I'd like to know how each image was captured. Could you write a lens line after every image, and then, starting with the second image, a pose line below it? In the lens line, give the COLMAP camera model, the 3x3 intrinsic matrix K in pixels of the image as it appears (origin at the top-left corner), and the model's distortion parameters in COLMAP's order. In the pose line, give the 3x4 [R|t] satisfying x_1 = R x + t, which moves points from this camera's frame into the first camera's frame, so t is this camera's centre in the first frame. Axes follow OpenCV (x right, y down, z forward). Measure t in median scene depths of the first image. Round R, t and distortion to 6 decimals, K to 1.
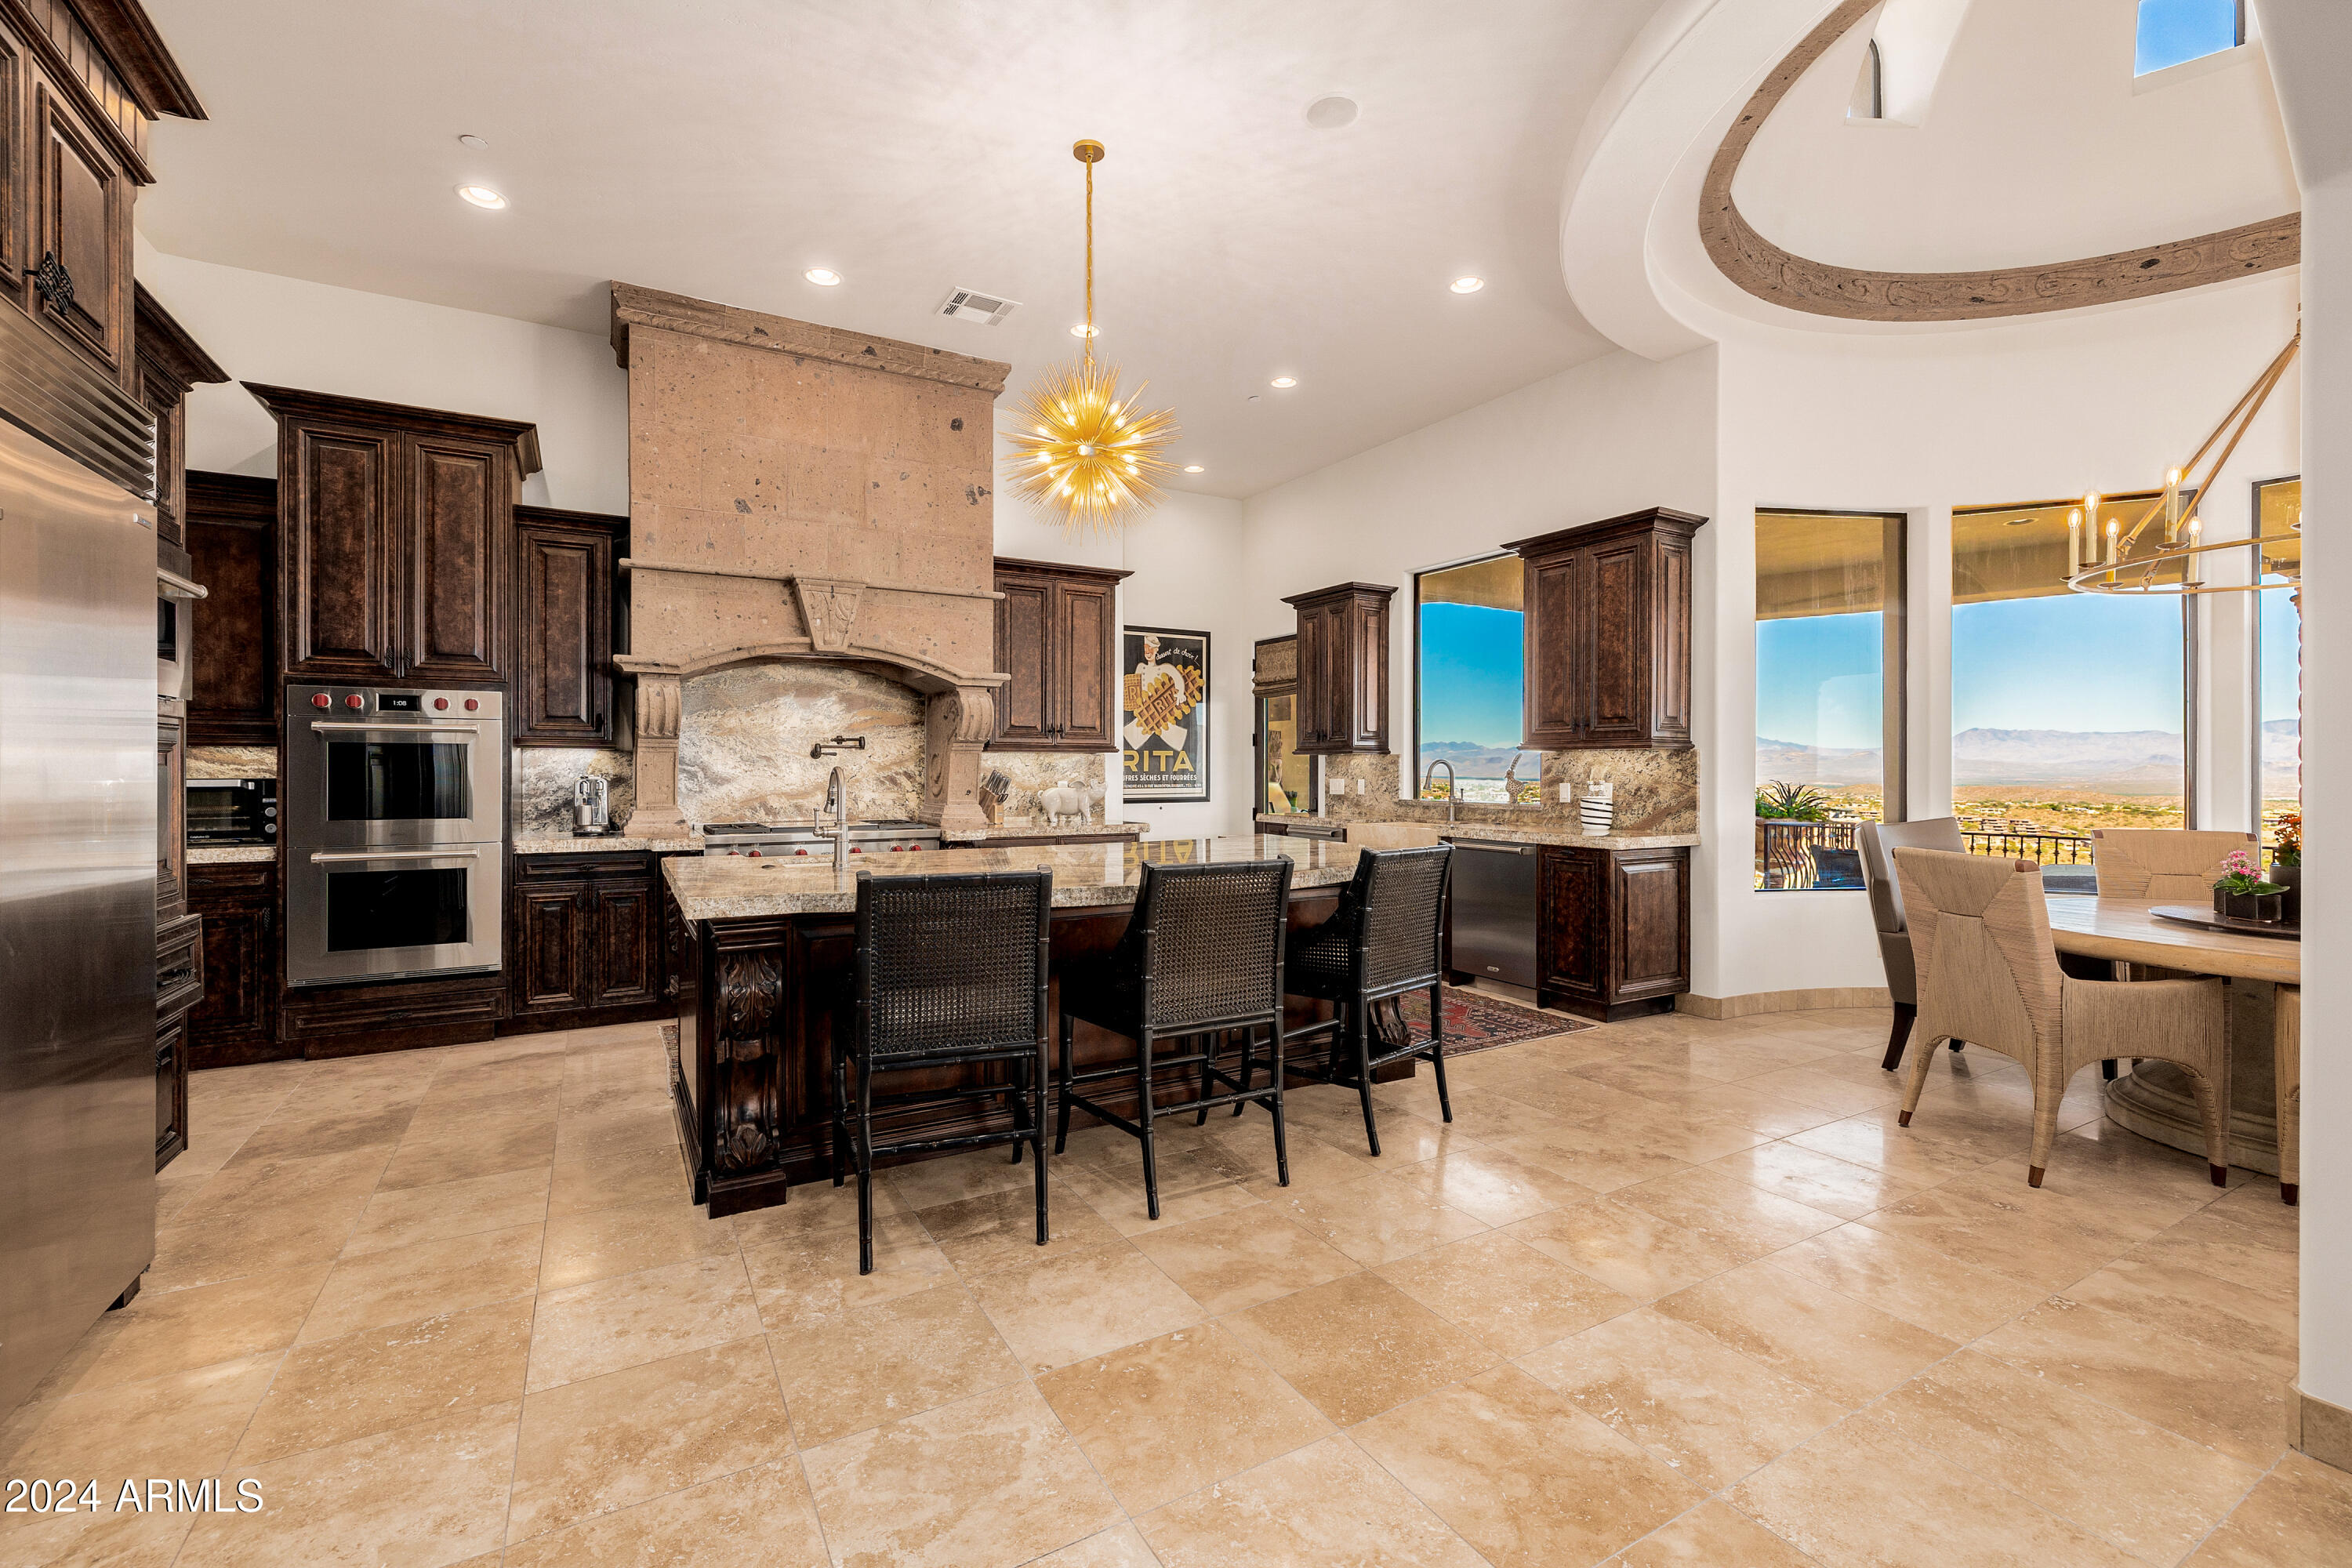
lens RADIAL K [[953.5, 0, 1176.0], [0, 953.5, 784.0], [0, 0, 1]] dist [-0.000498, -0.000066]
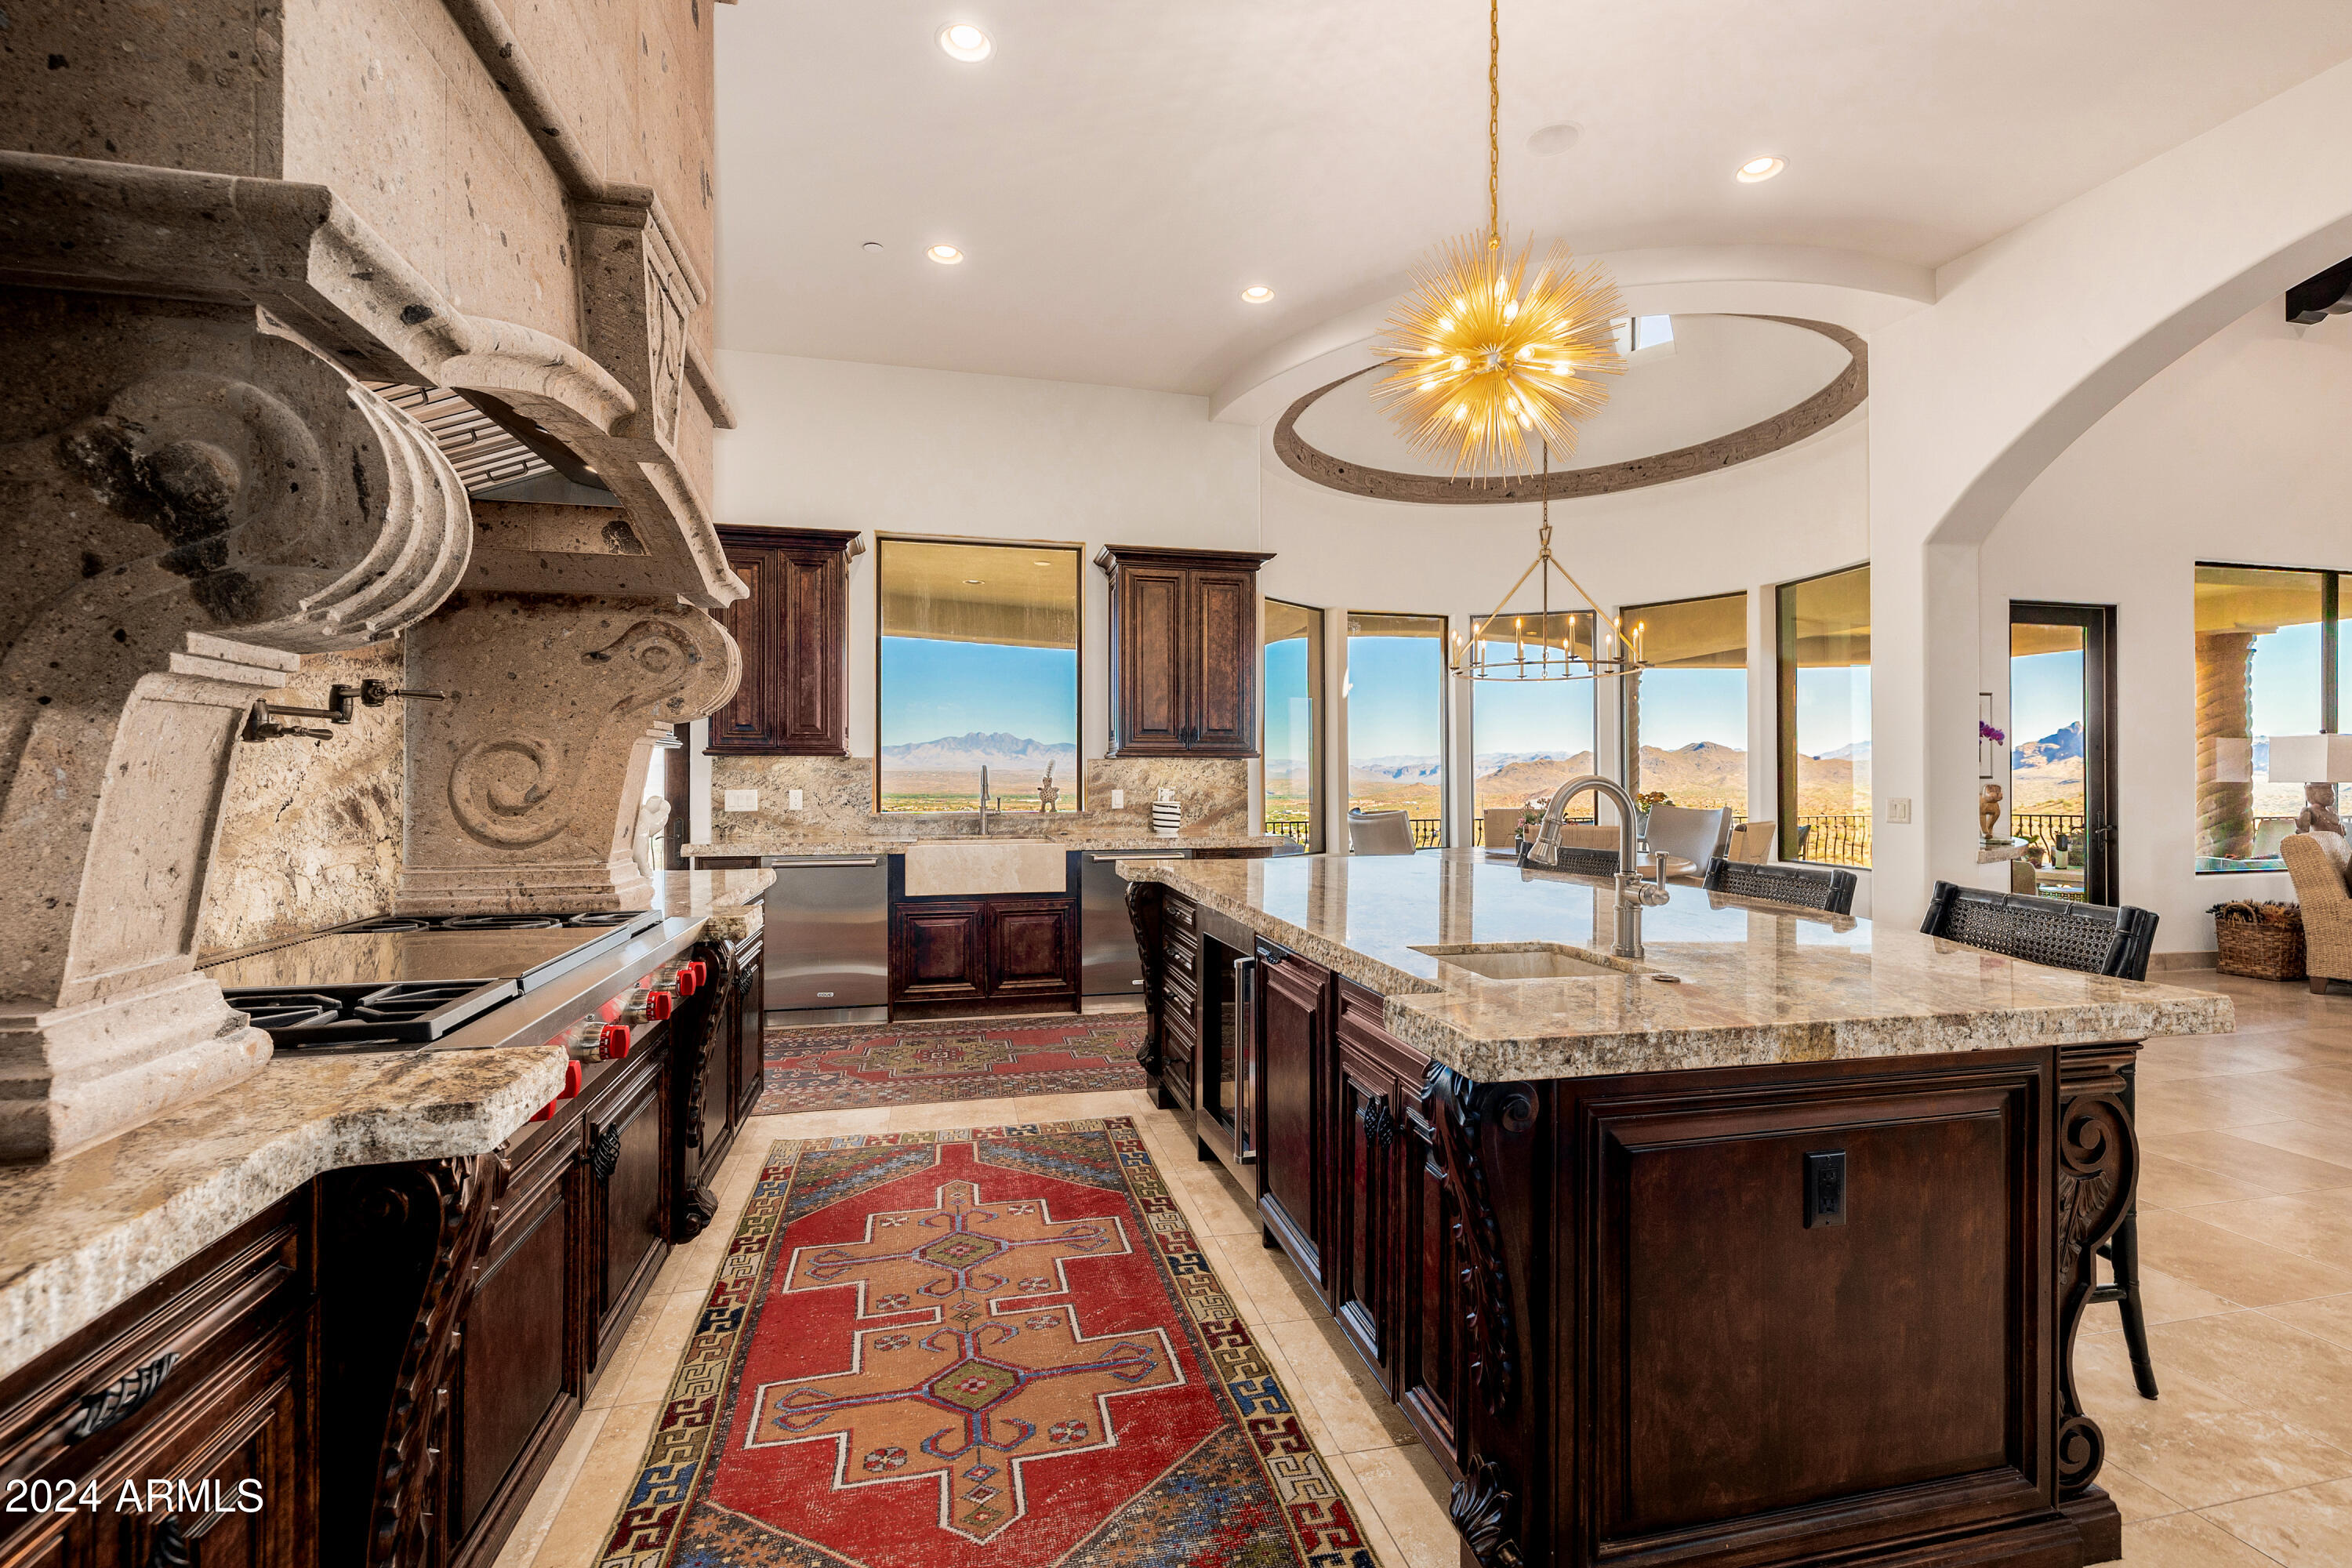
lens RADIAL K [[1002.3, 0, 1176.0], [0, 1002.3, 784.0], [0, 0, 1]] dist [-0.000488, -0.000213]
pose [[0.298090, -0.010508, 0.954480, -0.649709], [0.013558, 0.999885, 0.006773, -0.014697], [-0.954441, 0.010922, 0.298198, 0.679765]]
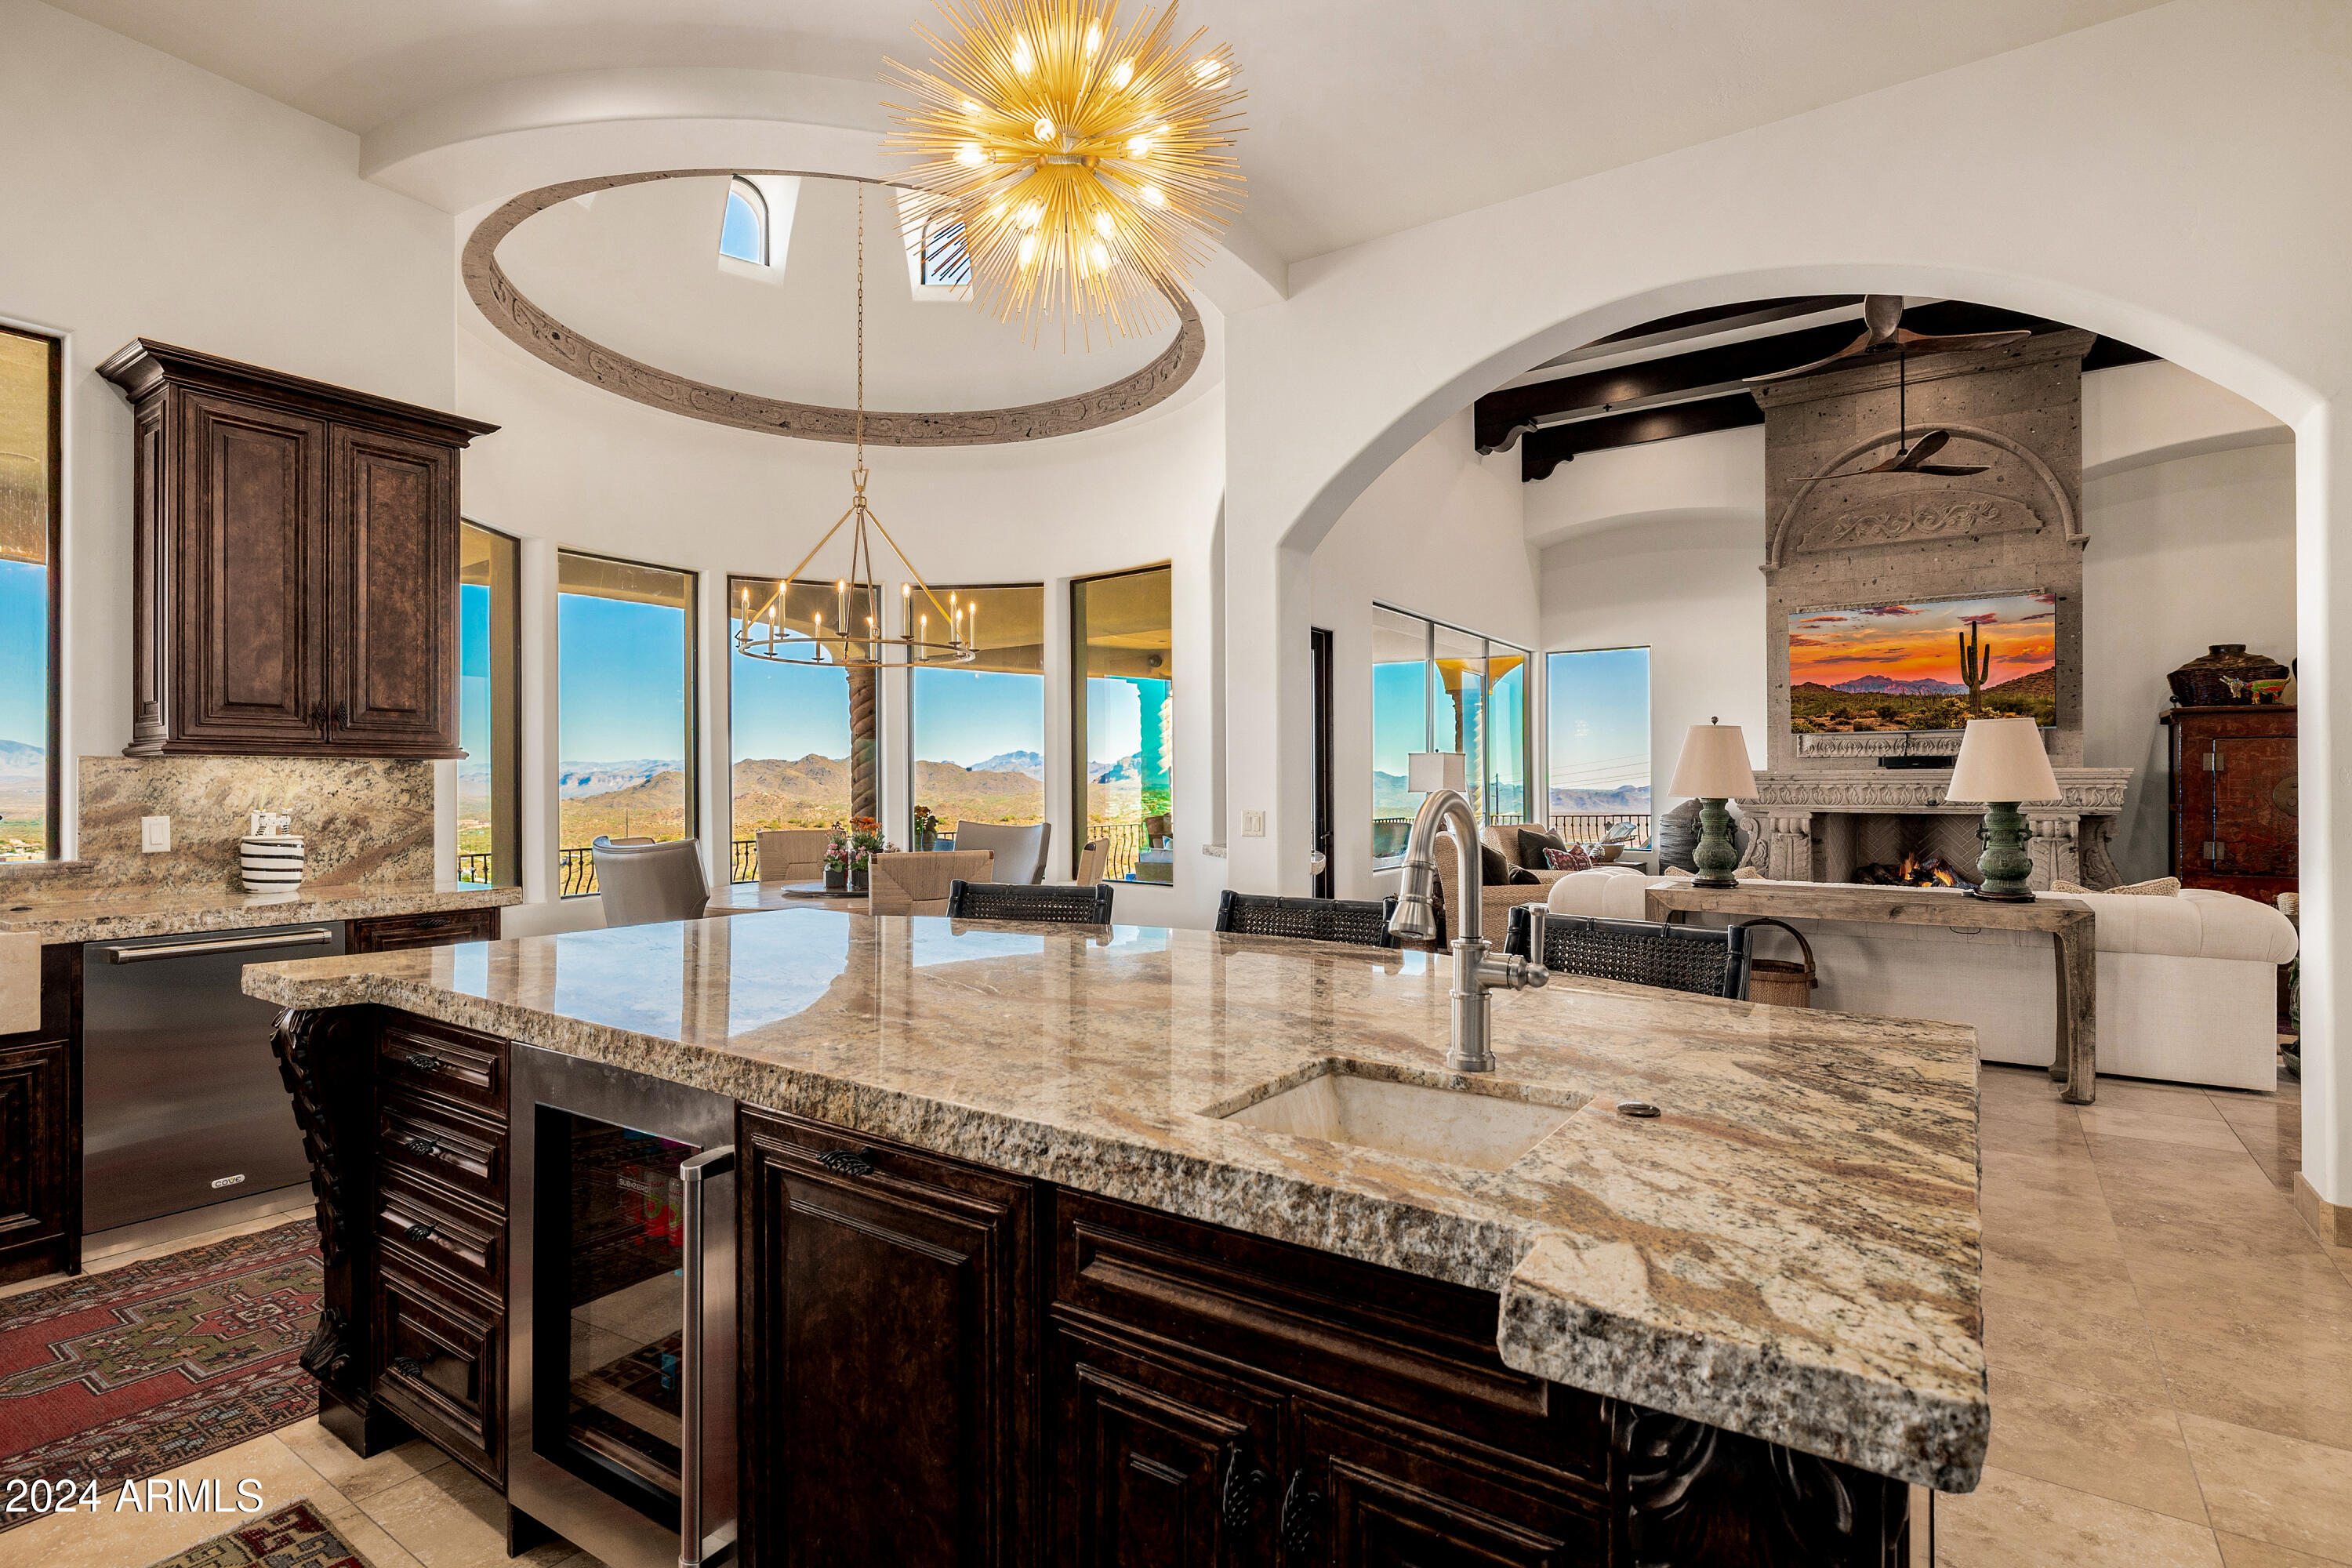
lens RADIAL K [[1160.2, 0, 1149.1], [0, 1160.2, 782.9], [0, 0, 1]] dist [0.000119, -0.001081]
pose [[-0.408087, 0.000781, 0.912943, -0.450485], [0.014789, 0.999874, 0.005755, -0.016618], [-0.912823, 0.015850, -0.408047, 0.827155]]
